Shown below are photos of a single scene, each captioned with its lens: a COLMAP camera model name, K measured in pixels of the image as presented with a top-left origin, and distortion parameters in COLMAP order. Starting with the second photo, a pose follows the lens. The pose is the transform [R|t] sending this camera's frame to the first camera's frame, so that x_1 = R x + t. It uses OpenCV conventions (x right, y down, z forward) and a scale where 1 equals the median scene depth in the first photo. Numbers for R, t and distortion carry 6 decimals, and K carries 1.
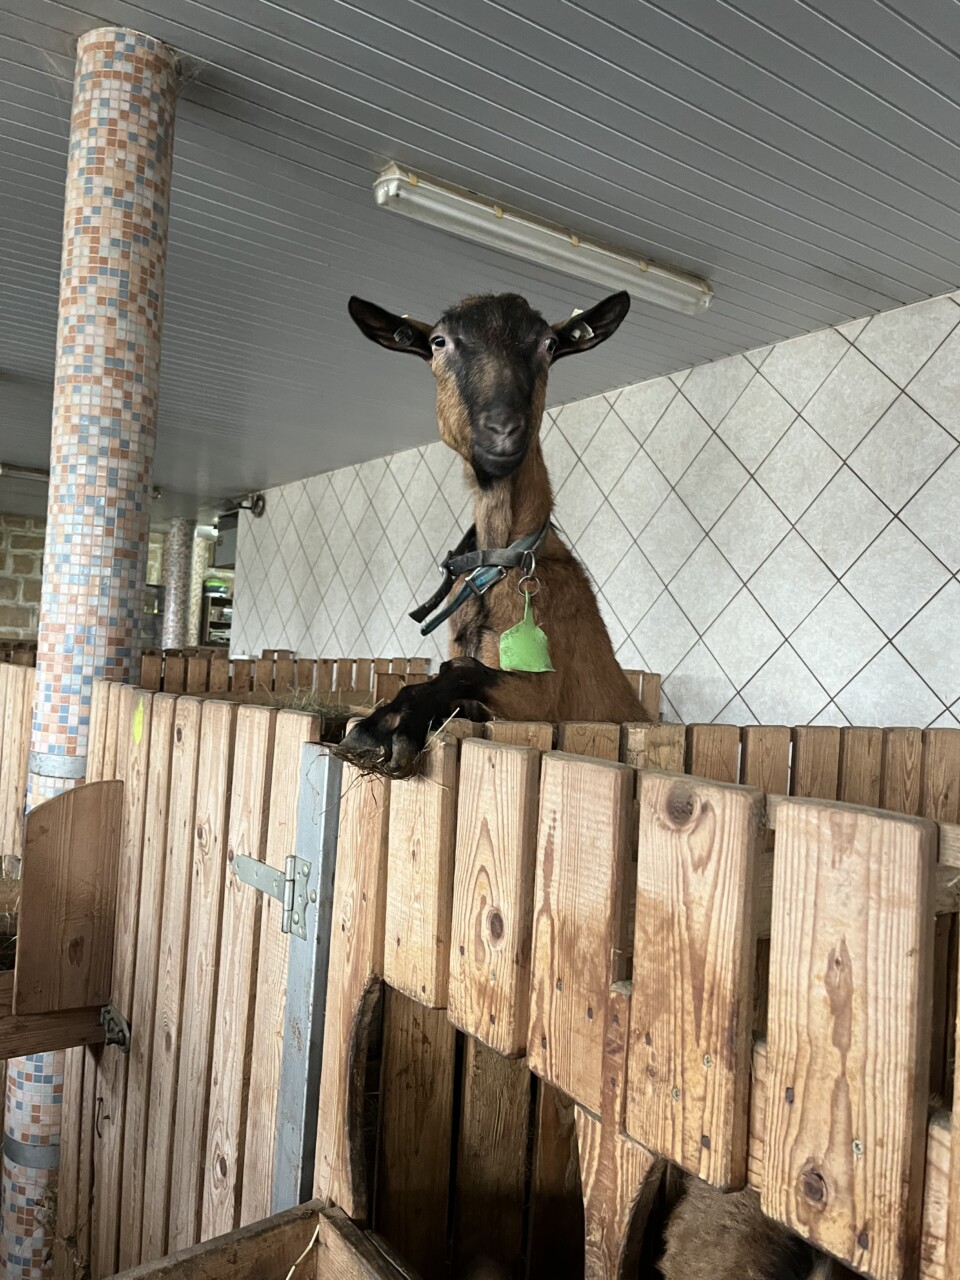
lens RADIAL K [[965.7, 0, 488.8], [0, 965.7, 636.5], [0, 0, 1]] dist [0.060860, -0.086912]
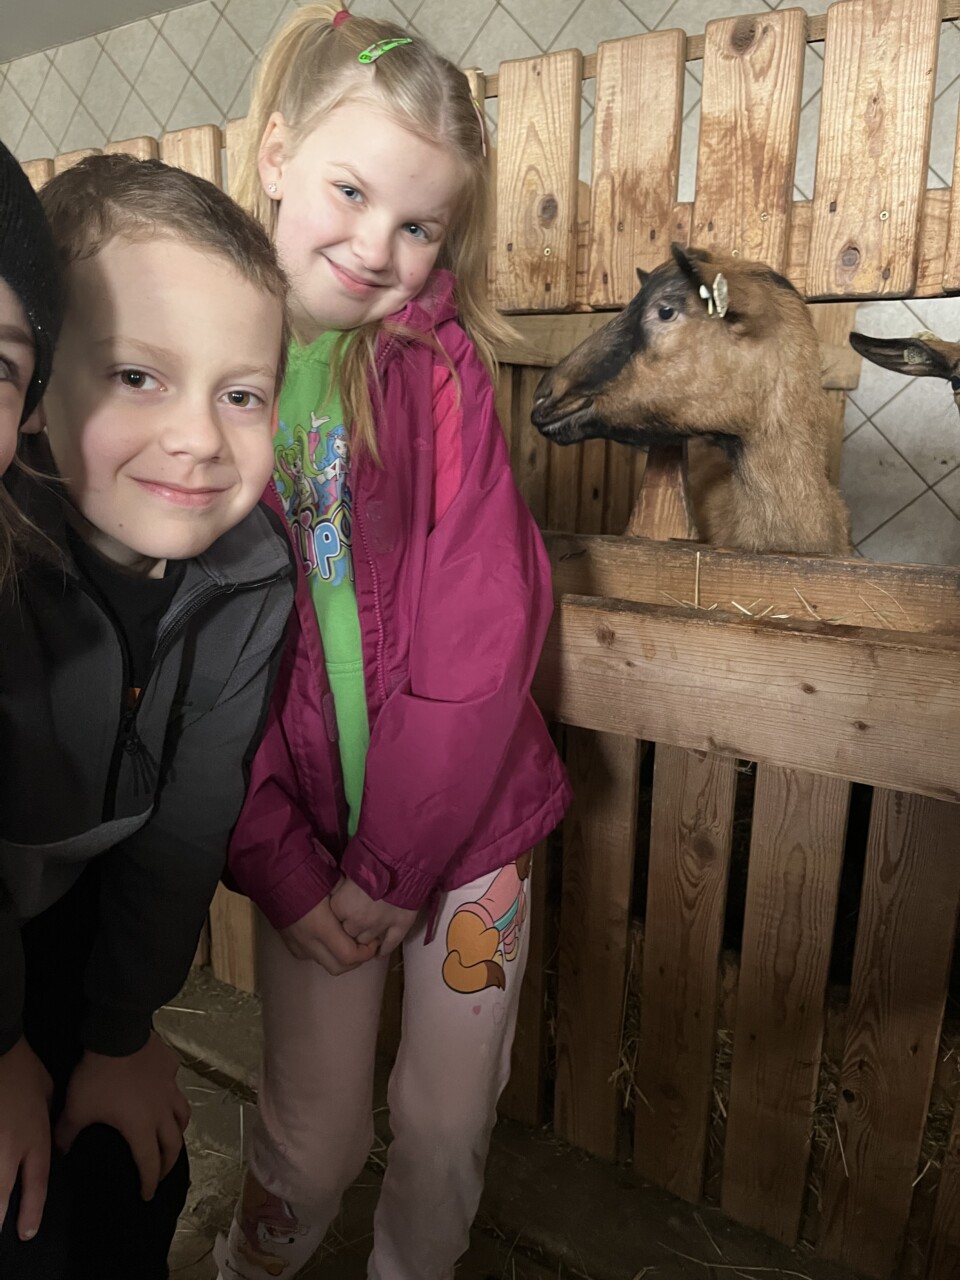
lens RADIAL K [[965.7, 0, 476.6], [0, 965.7, 637.3], [0, 0, 1]] dist [0.060860, -0.086912]
pose [[0.931954, -0.136668, 0.335833, -0.624504], [0.034531, 0.955485, 0.293011, 0.486818], [-0.360929, -0.261476, 0.895188, -0.270859]]
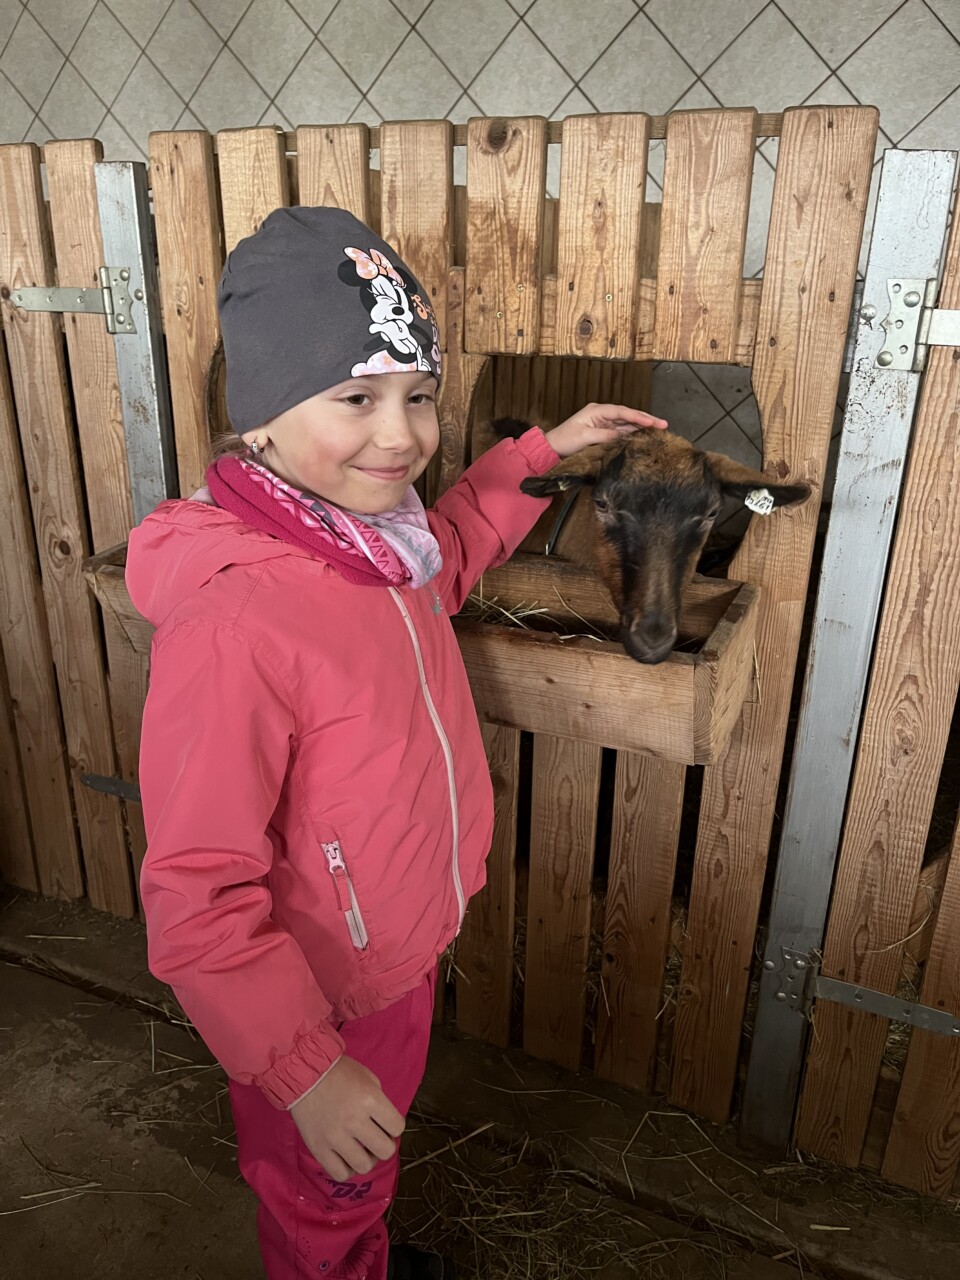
lens RADIAL K [[965.7, 0, 486.4], [0, 965.7, 636.2], [0, 0, 1]] dist [0.060860, -0.086912]
pose [[0.863277, -0.219333, 0.454582, -0.650746], [0.018344, 0.913685, 0.406009, 0.238069], [-0.504396, -0.342160, 0.792787, -0.512954]]
